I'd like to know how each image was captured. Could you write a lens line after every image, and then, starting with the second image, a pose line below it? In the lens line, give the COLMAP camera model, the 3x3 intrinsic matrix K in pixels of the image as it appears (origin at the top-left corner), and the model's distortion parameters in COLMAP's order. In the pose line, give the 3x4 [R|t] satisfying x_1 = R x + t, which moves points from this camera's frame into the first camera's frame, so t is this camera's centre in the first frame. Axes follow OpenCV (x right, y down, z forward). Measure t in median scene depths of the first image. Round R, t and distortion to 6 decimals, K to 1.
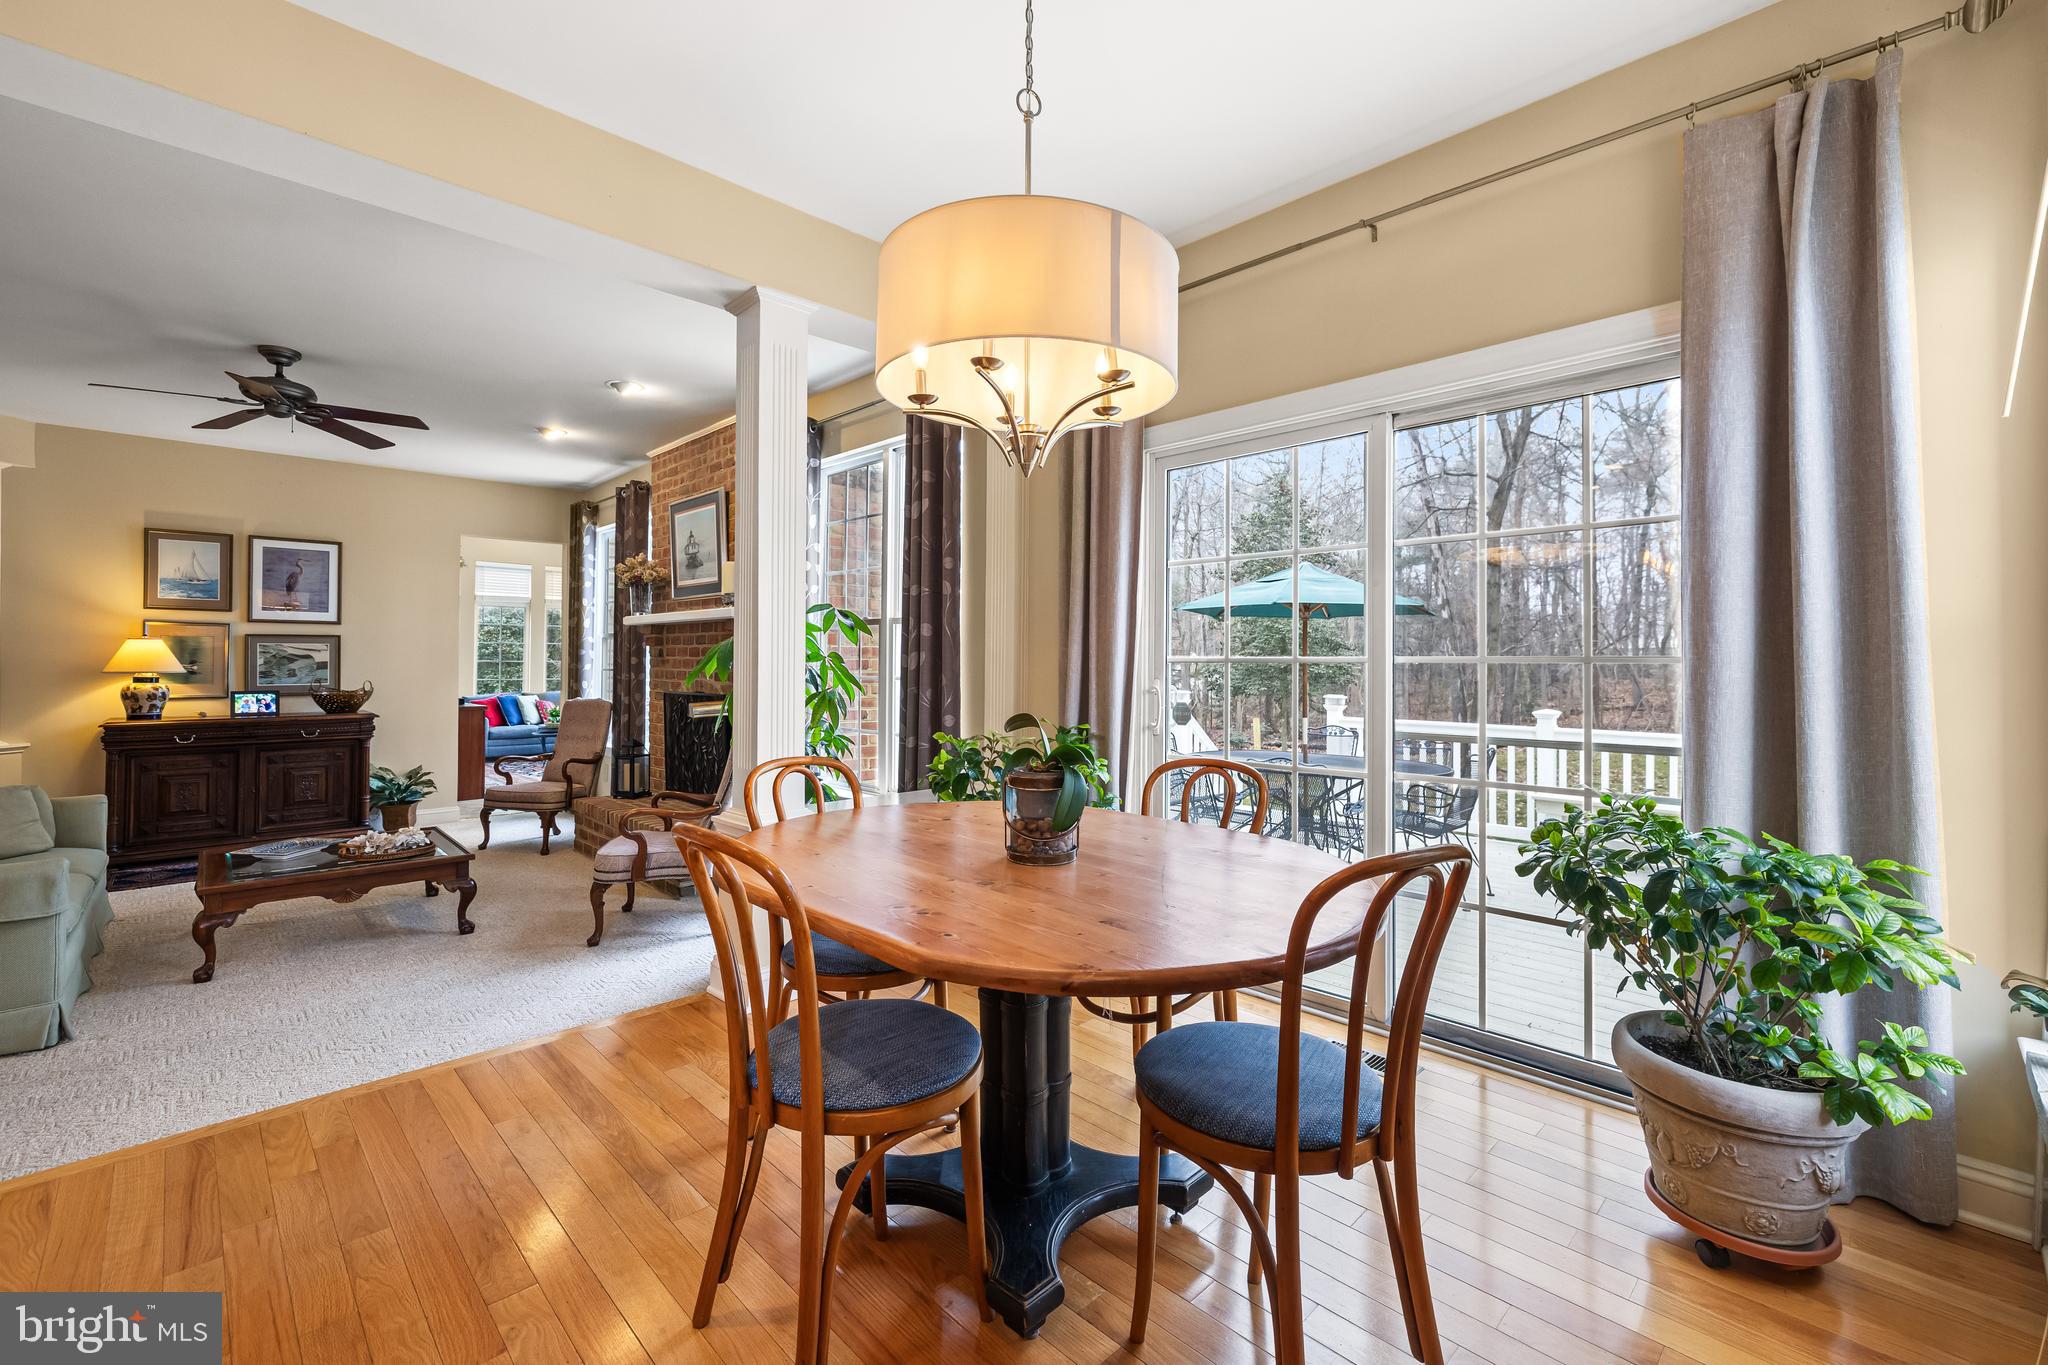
lens RADIAL K [[862.9, 0, 1022.5], [0, 862.9, 650.8], [0, 0, 1]] dist [0.002353, -0.000043]
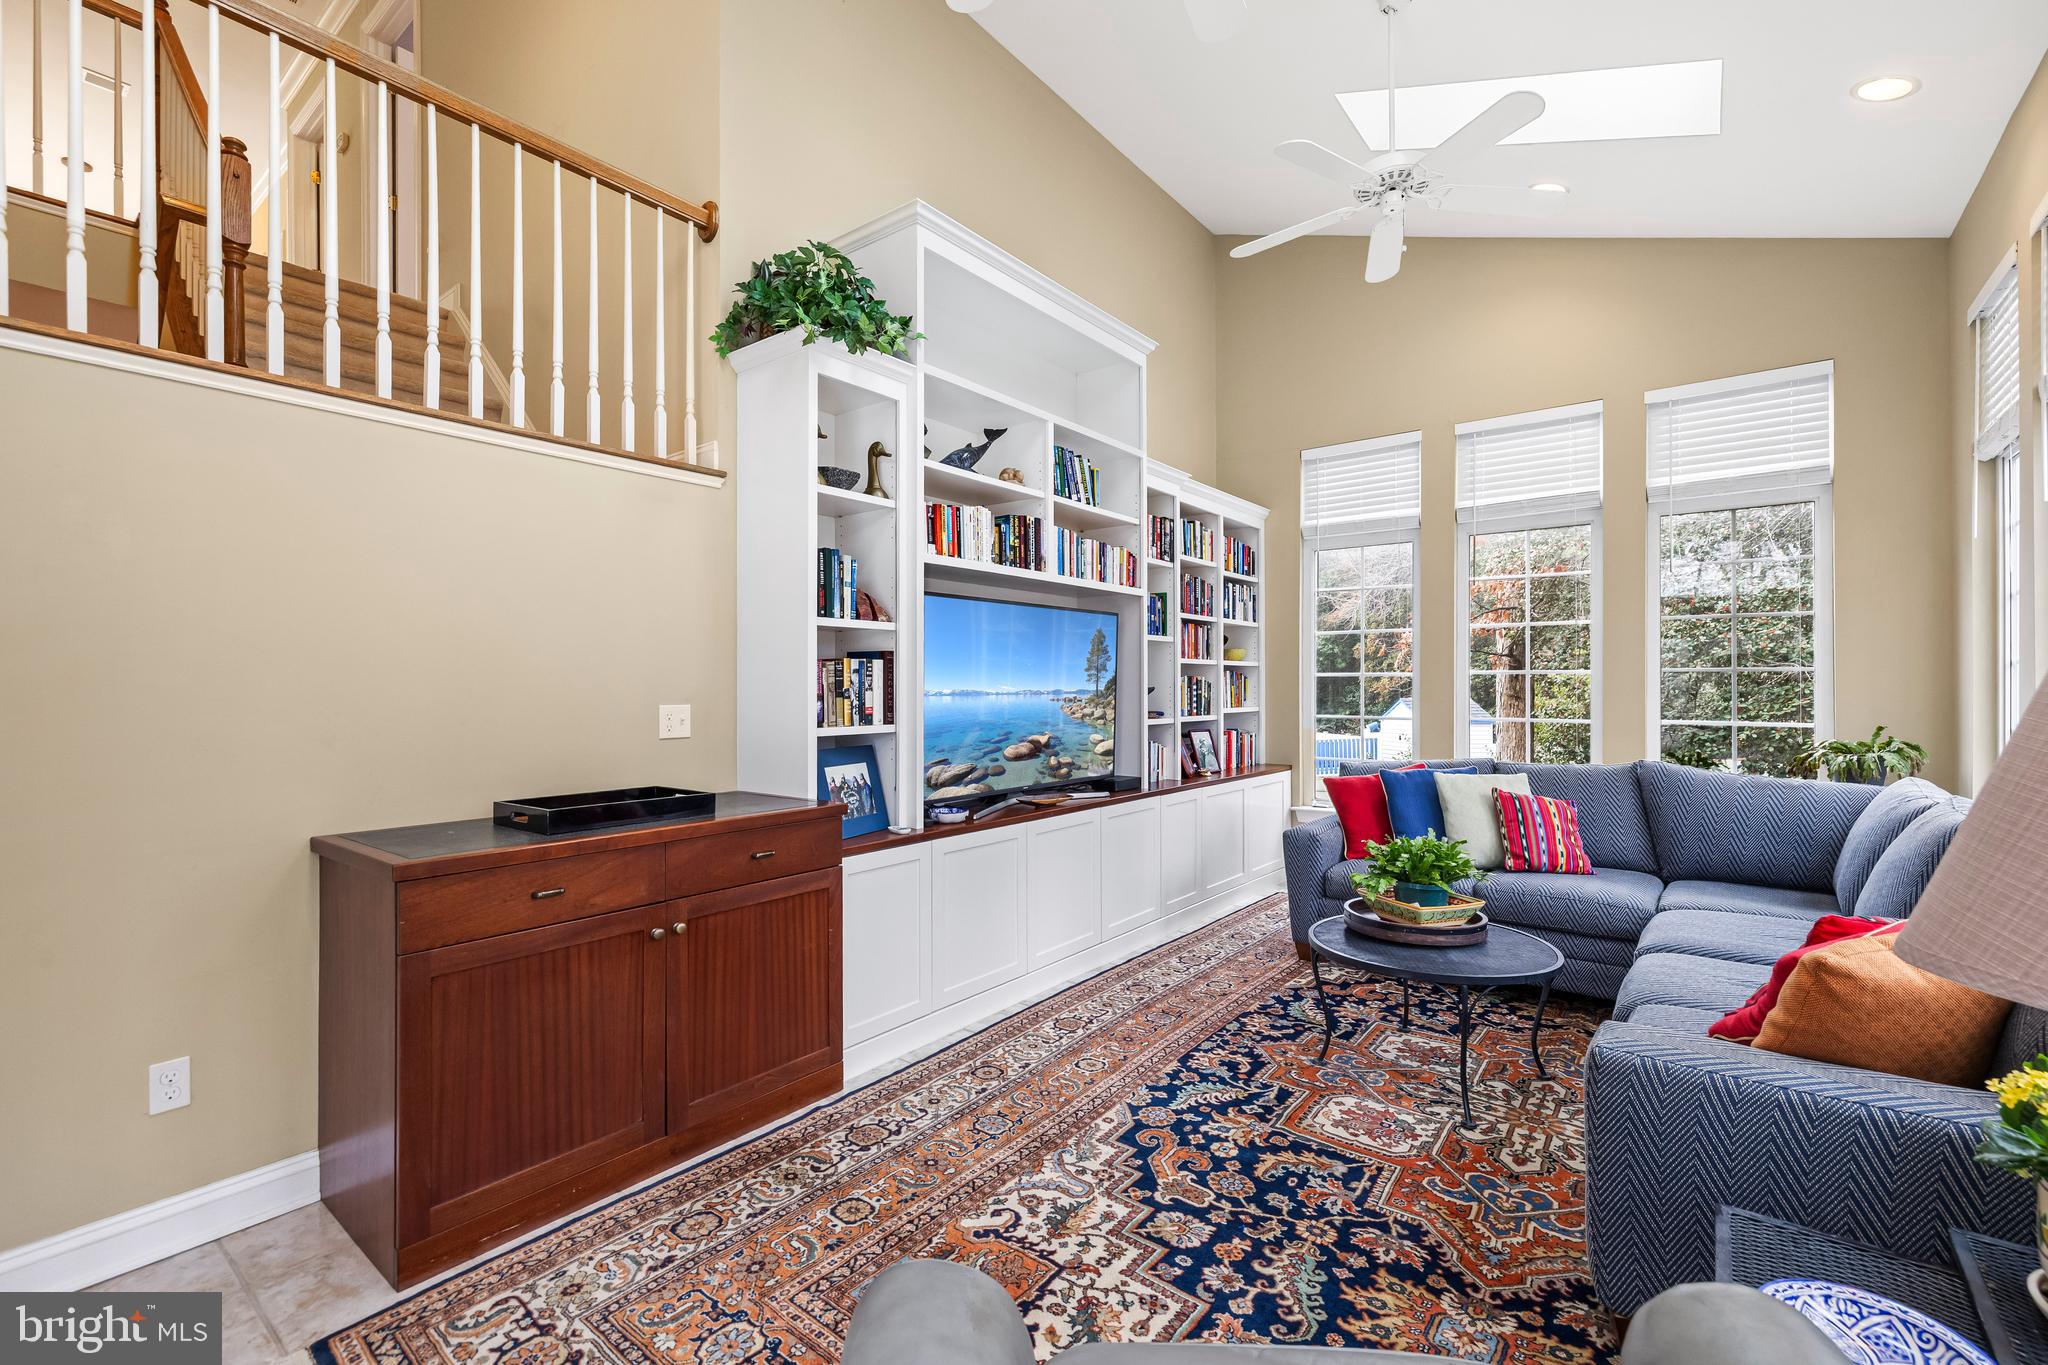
lens RADIAL K [[882.5, 0, 1033.3], [0, 882.5, 688.6], [0, 0, 1]] dist [0.000172, 0.000106]
pose [[0.135394, -0.003957, -0.990784, -0.545834], [0.017453, 0.999846, -0.001608, 0.035031], [0.990638, -0.017075, 0.135442, 1.613638]]
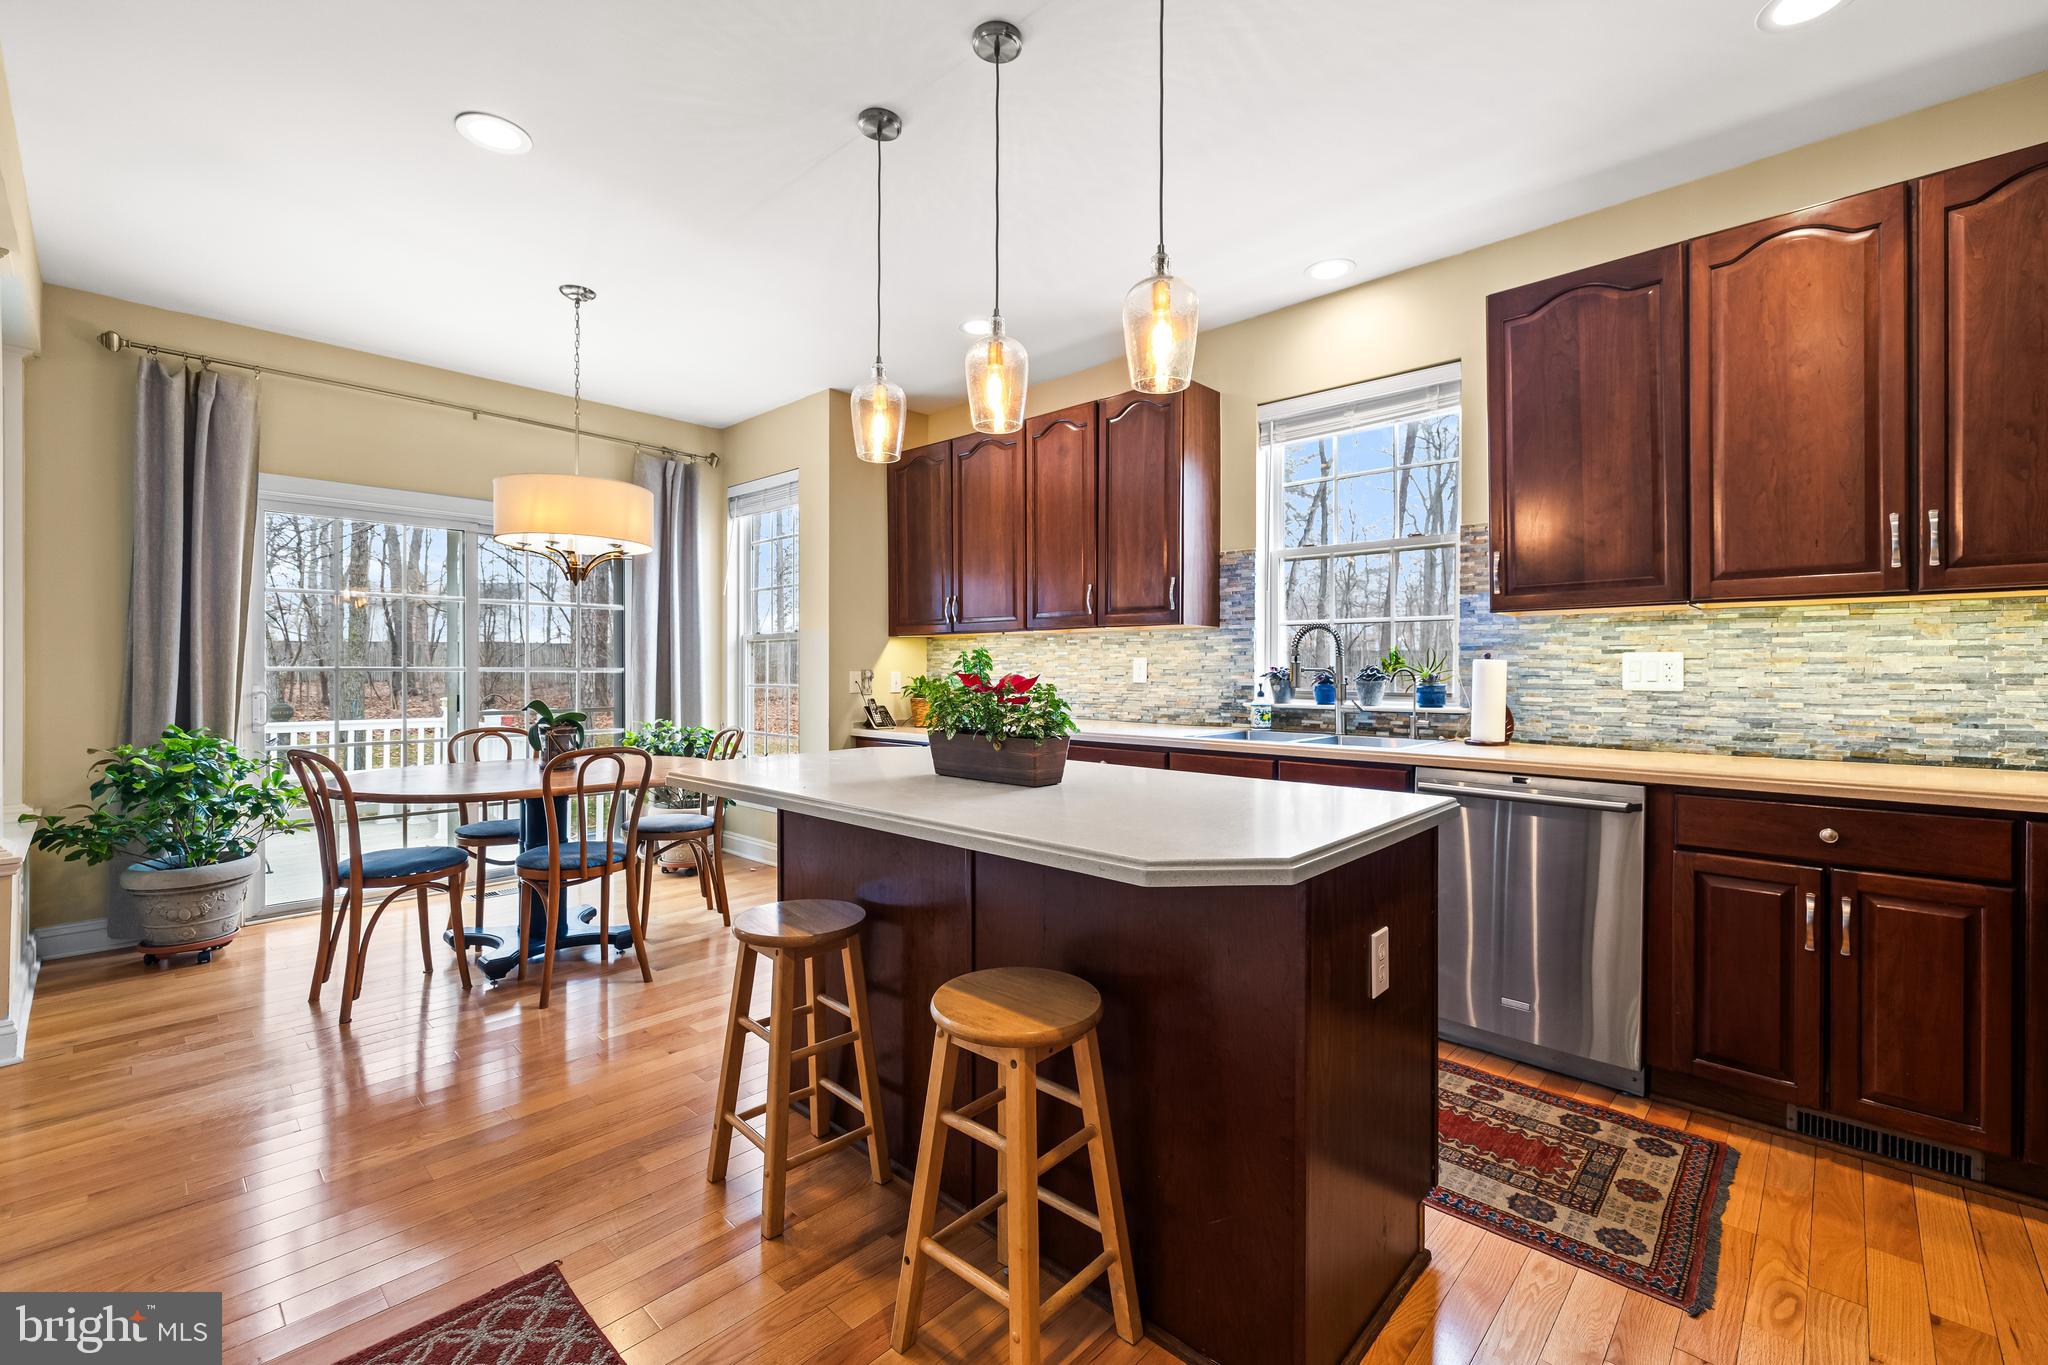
lens RADIAL K [[866.7, 0, 1025.7], [0, 866.7, 667.9], [0, 0, 1]] dist [0.001041, 0.000322]
pose [[-0.039444, -0.002379, 0.999219, -0.604042], [-0.015021, 0.999886, 0.001788, -0.006229], [-0.999109, -0.014939, -0.039476, -0.000904]]
